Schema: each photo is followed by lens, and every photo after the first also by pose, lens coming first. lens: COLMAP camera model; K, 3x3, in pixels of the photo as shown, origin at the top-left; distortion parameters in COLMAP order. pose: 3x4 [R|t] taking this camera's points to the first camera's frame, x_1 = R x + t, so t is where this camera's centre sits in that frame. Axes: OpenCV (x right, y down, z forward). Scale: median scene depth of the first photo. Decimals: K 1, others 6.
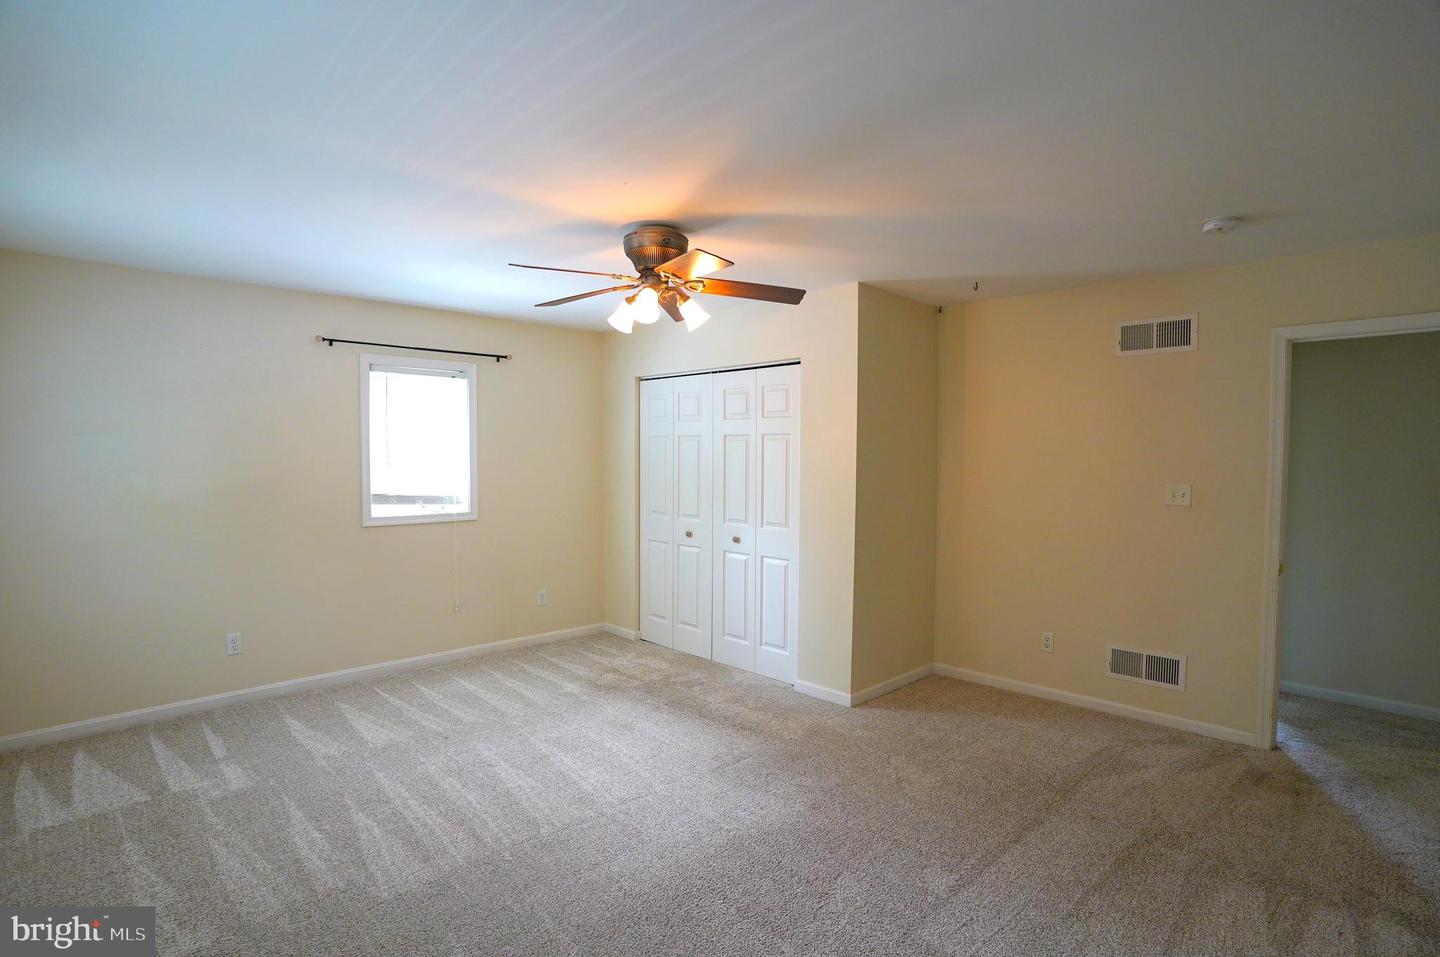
lens RADIAL K [[708.2, 0, 718.1], [0, 708.2, 481.2], [0, 0, 1]] dist [-0.084468, 0.037425]
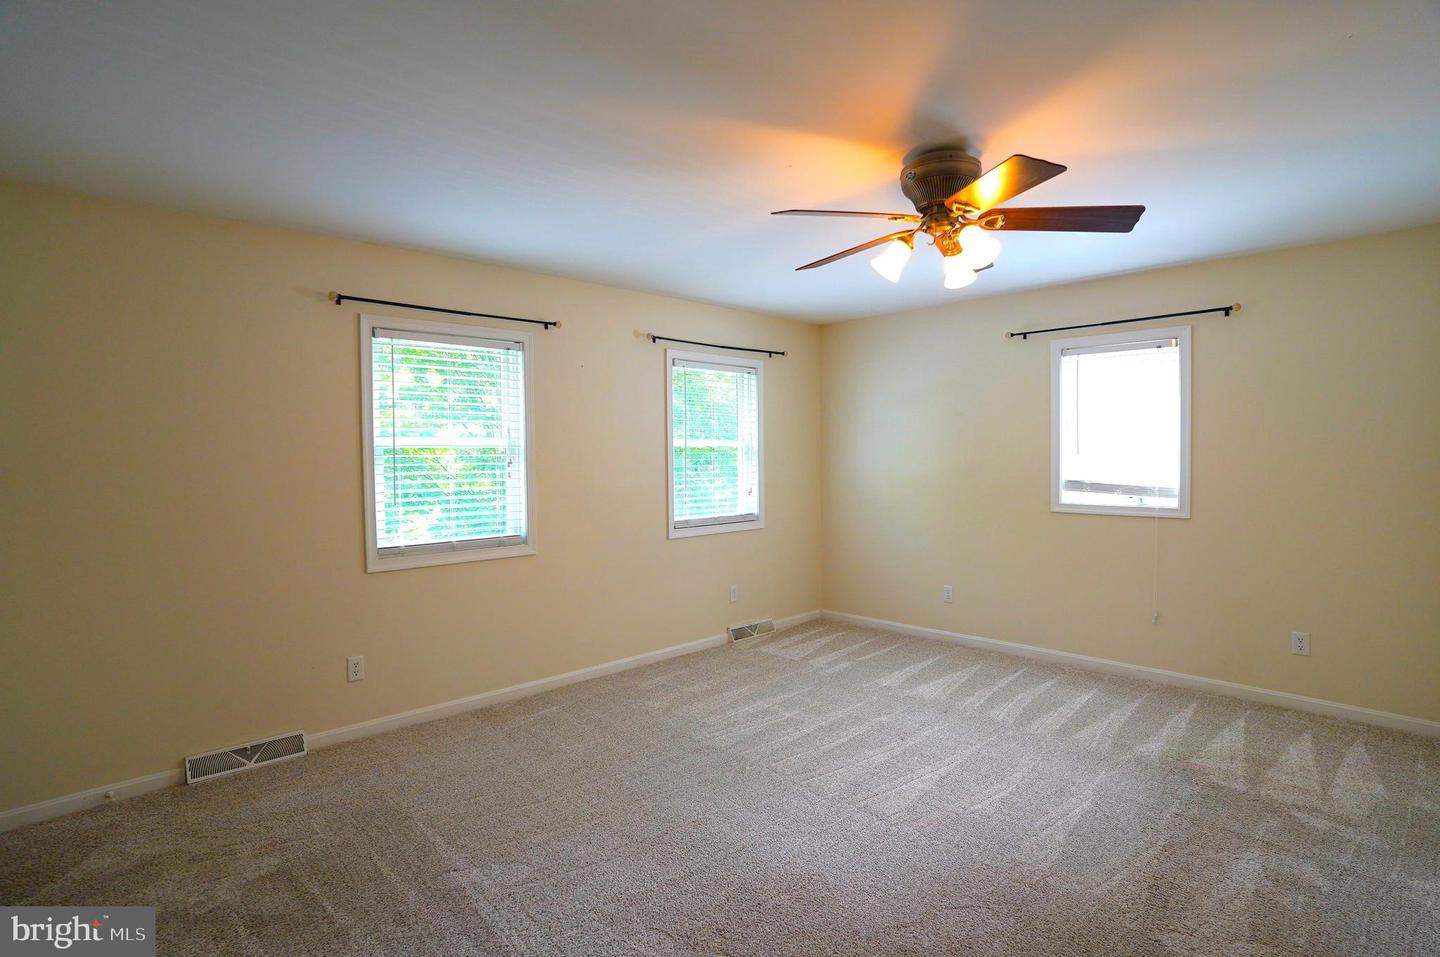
lens RADIAL K [[708.2, 0, 718.1], [0, 708.2, 481.2], [0, 0, 1]] dist [-0.084468, 0.037425]
pose [[-0.024532, 0.030219, -0.999242, 0.510106], [-0.028525, 0.999115, 0.030916, 0.003821], [0.999292, 0.029262, -0.023648, 0.537928]]
